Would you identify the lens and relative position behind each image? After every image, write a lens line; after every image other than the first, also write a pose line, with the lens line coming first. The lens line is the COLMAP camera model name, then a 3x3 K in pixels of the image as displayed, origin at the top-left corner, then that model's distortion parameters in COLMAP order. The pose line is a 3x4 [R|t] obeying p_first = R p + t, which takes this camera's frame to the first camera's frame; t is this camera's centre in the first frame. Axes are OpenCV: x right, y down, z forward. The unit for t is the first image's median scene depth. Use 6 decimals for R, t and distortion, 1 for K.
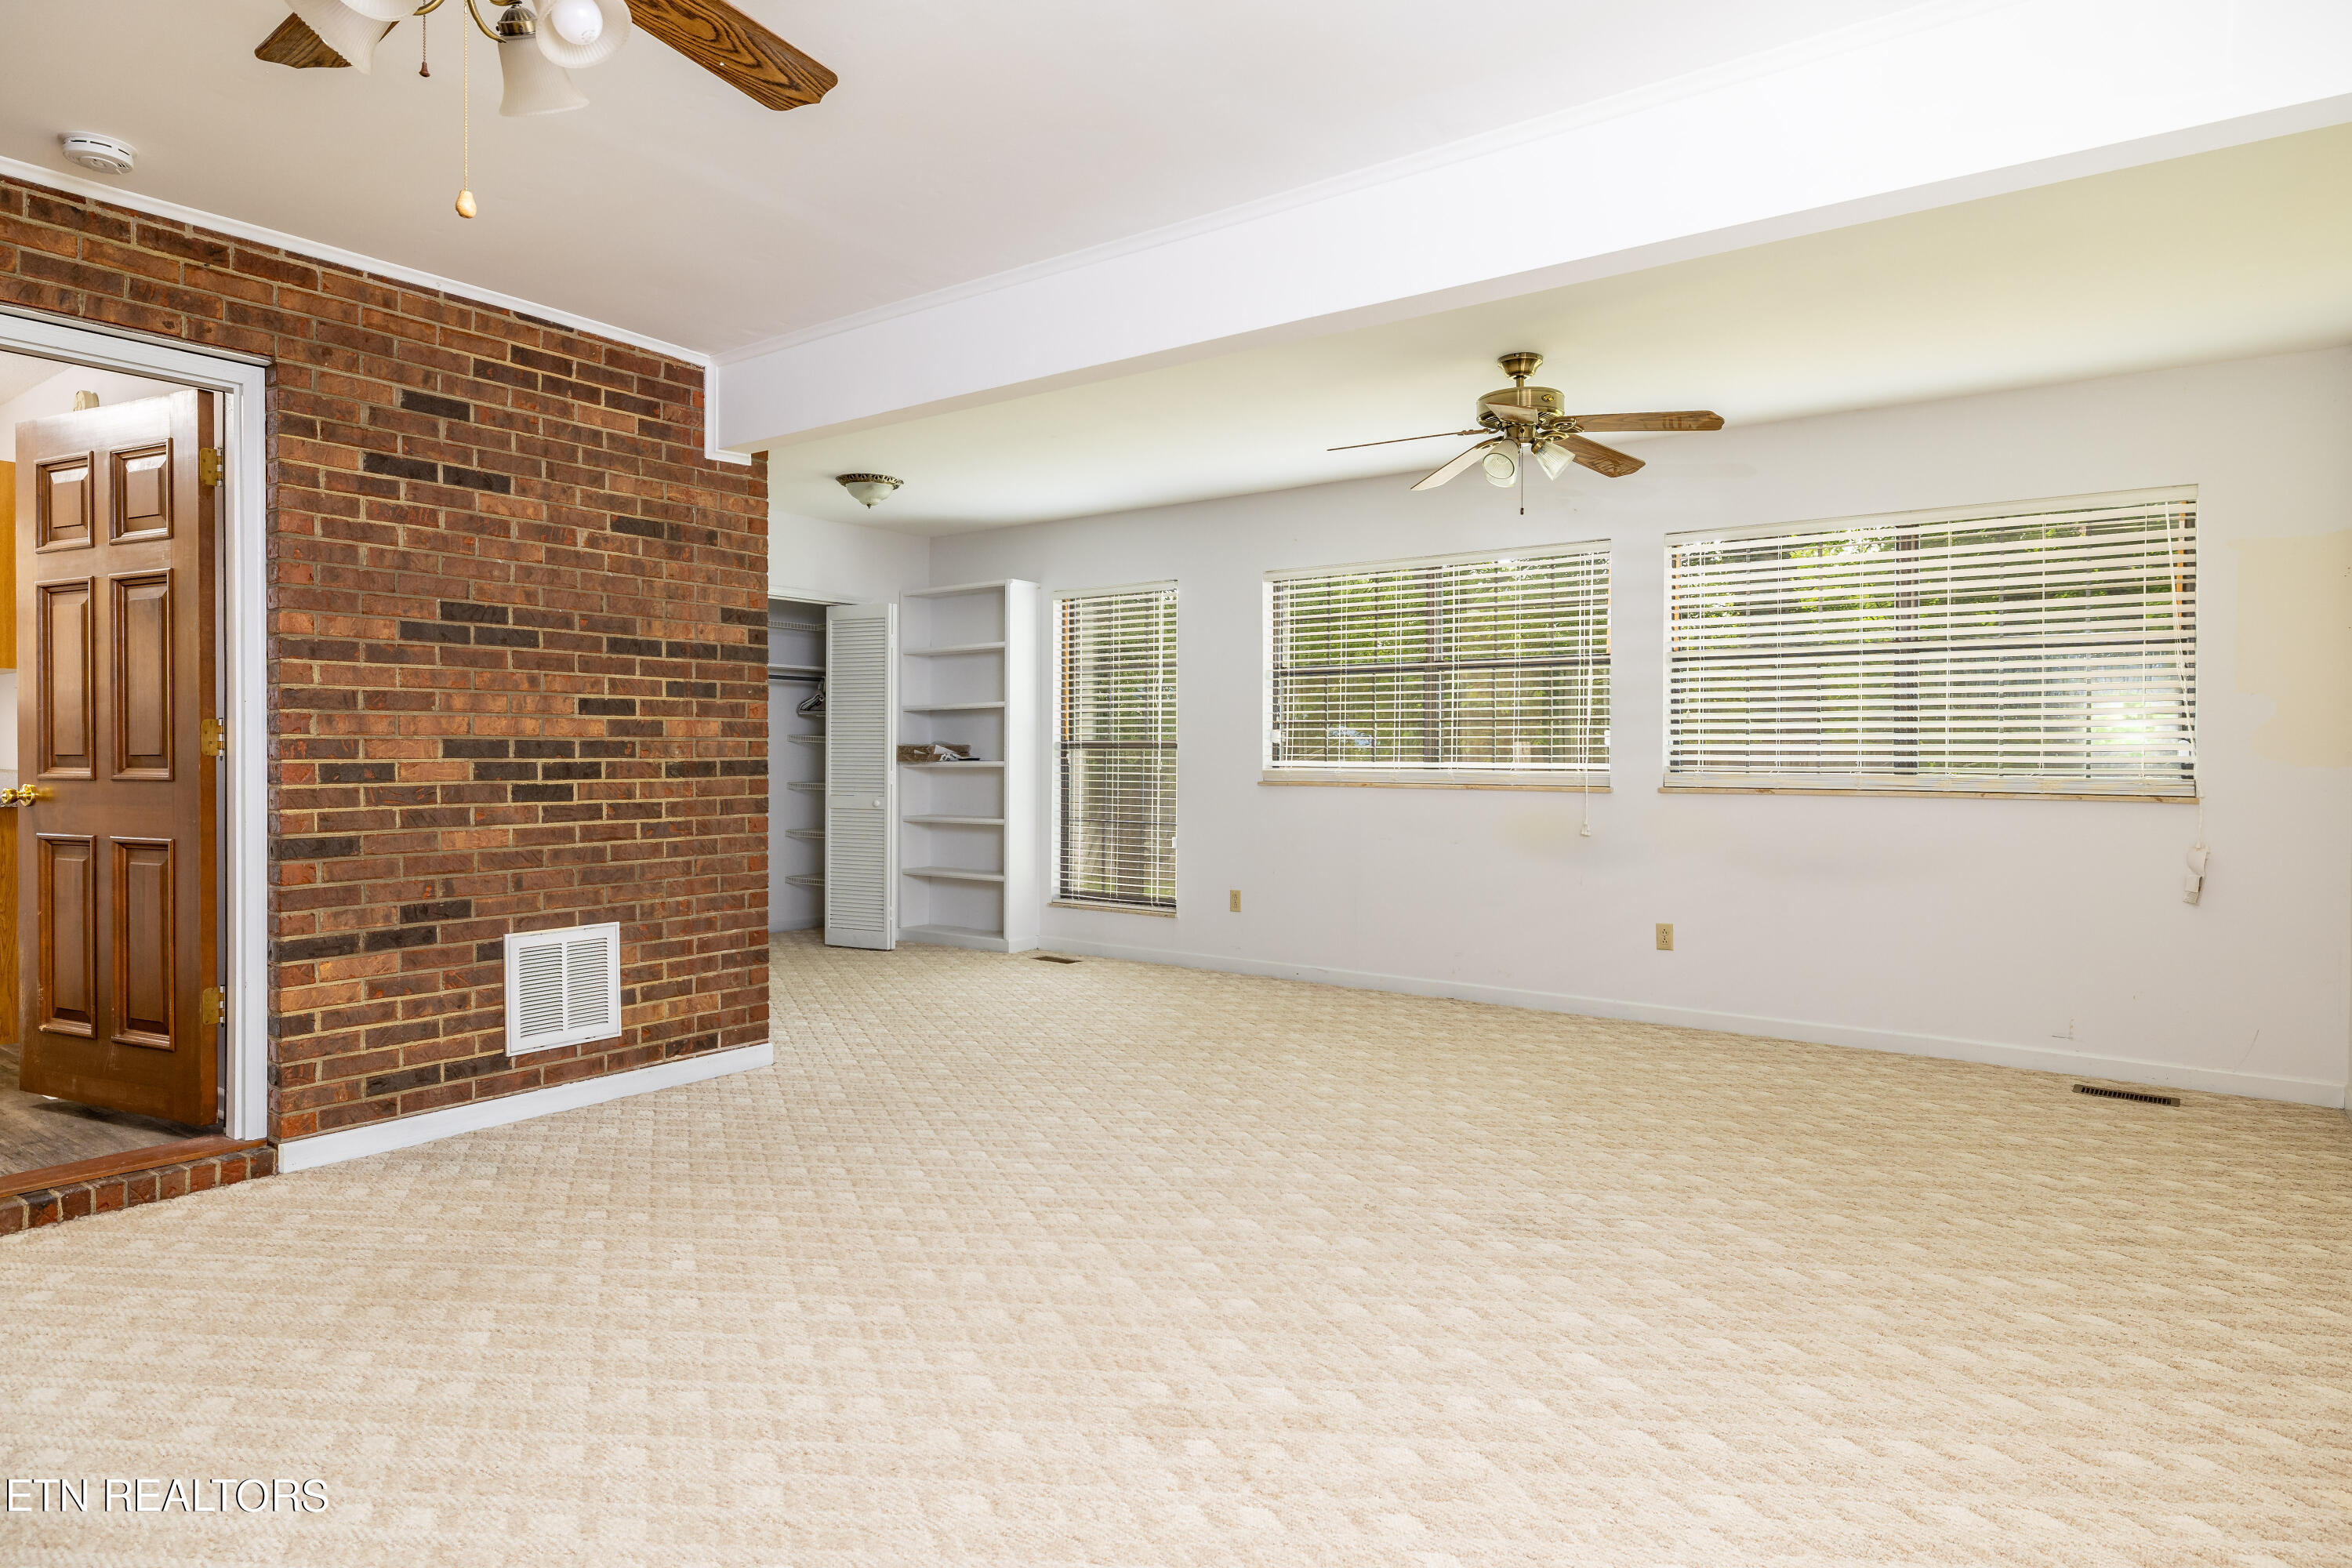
lens RADIAL K [[1339.9, 0, 1154.1], [0, 1339.9, 774.9], [0, 0, 1]] dist [-0.003118, -0.002298]
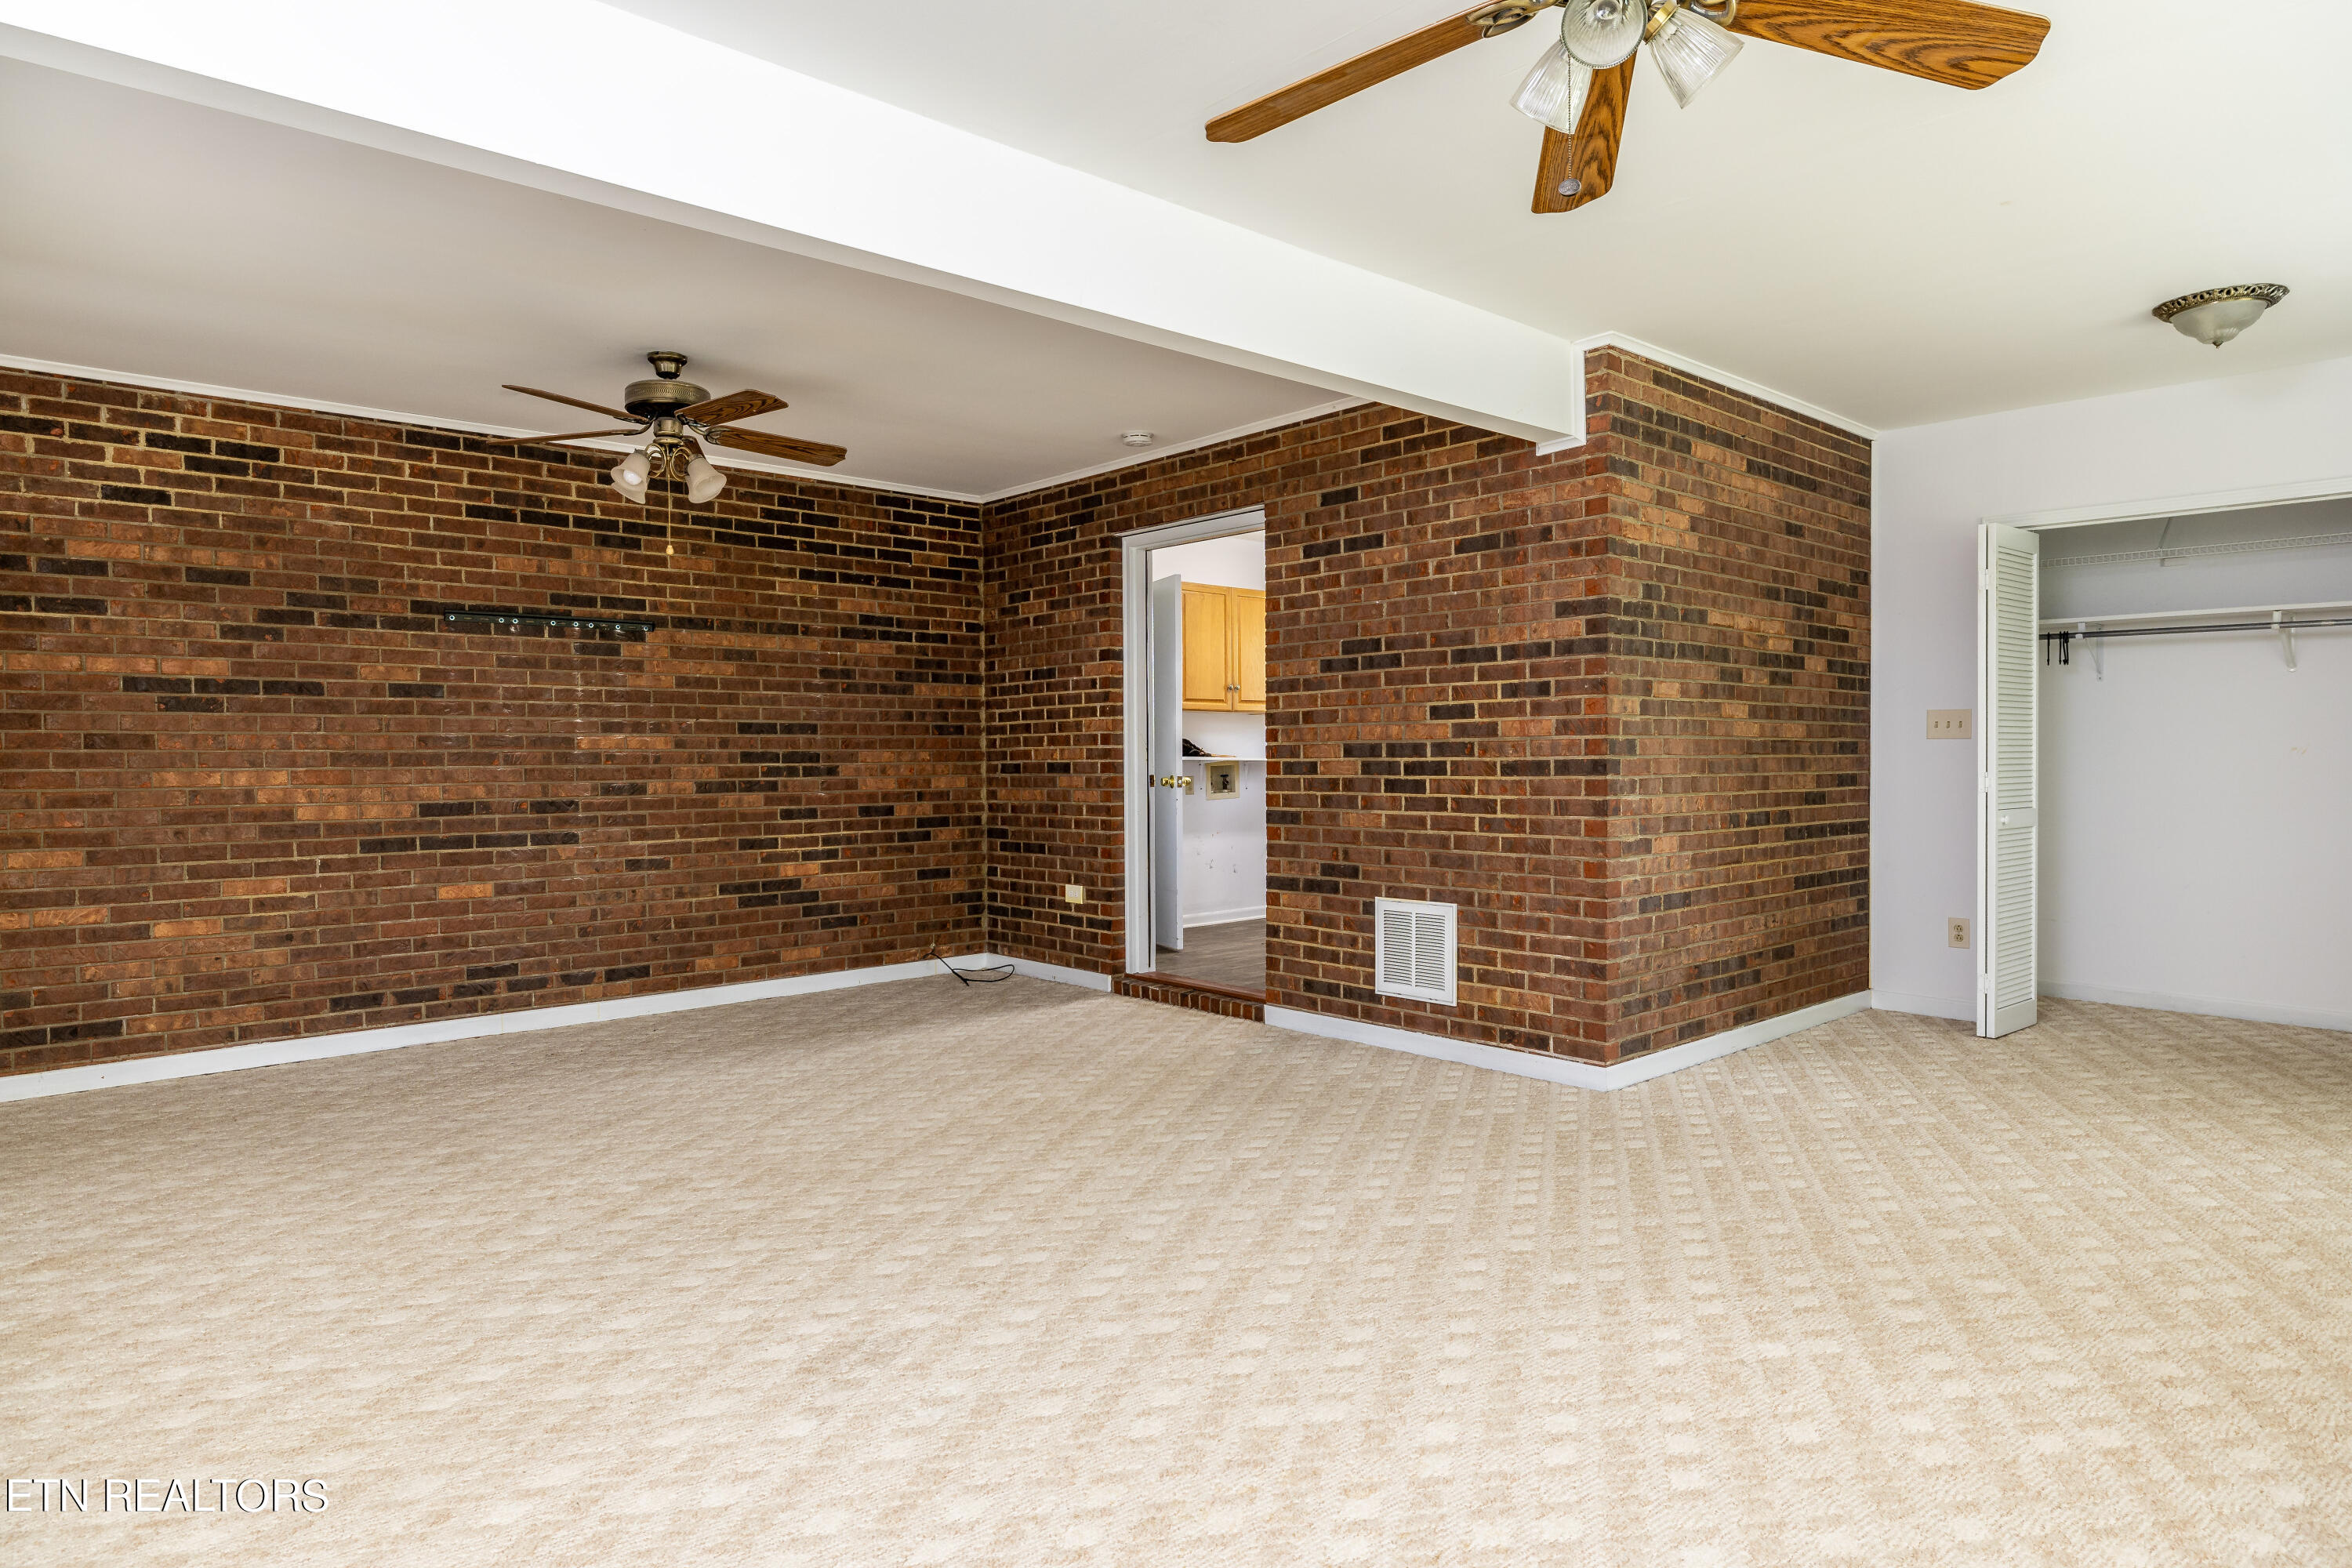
lens RADIAL K [[1339.9, 0, 1152.7], [0, 1339.9, 779.7], [0, 0, 1]] dist [-0.003118, -0.002298]
pose [[-0.206701, 0.018002, -0.978238, 0.752537], [-0.007838, 0.999768, 0.020055, -0.014461], [0.978373, 0.011813, -0.206512, 0.995263]]
